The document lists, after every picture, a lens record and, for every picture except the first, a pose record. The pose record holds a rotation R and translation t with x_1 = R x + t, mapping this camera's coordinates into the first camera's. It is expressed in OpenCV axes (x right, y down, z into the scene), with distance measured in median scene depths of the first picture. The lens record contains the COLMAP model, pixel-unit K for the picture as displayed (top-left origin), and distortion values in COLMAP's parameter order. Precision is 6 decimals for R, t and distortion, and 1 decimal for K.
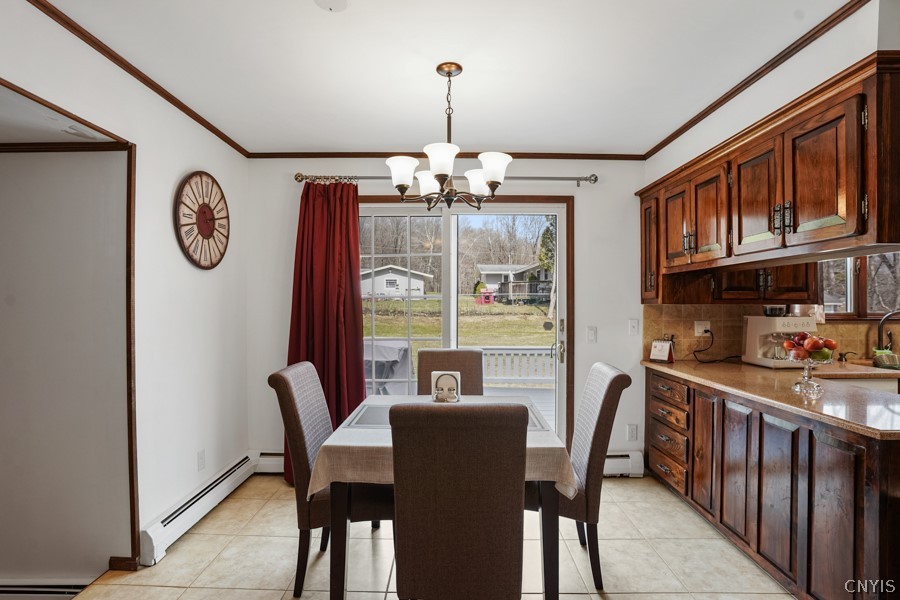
lens RADIAL K [[456.1, 0, 452.5], [0, 456.1, 292.0], [0, 0, 1]] dist [-0.067654, 0.027039]
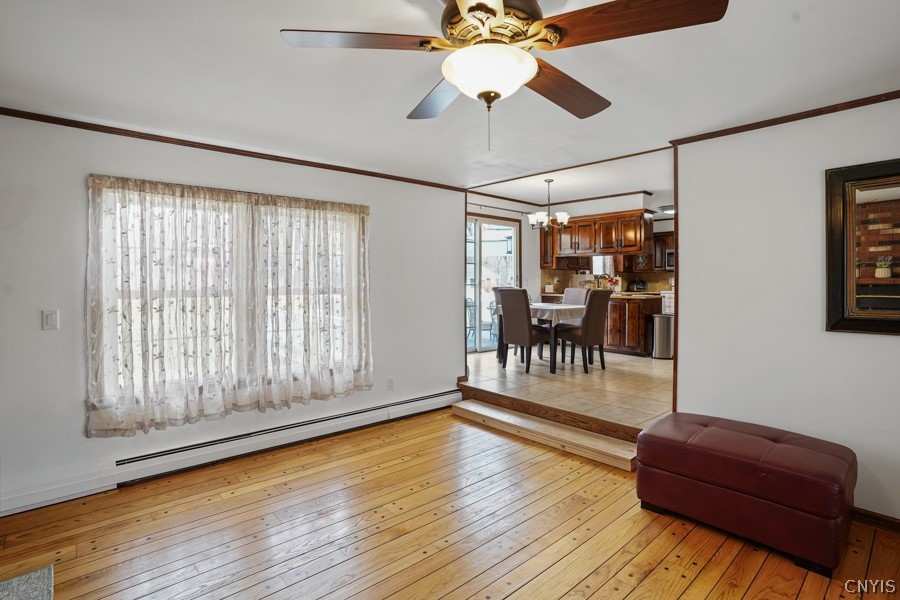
lens RADIAL K [[456.1, 0, 452.5], [0, 456.1, 292.0], [0, 0, 1]] dist [-0.067654, 0.027039]
pose [[0.734111, -0.018308, 0.678782, -1.518932], [-0.010564, 0.999208, 0.038377, 0.058633], [-0.678947, -0.035344, 0.733336, -0.413431]]
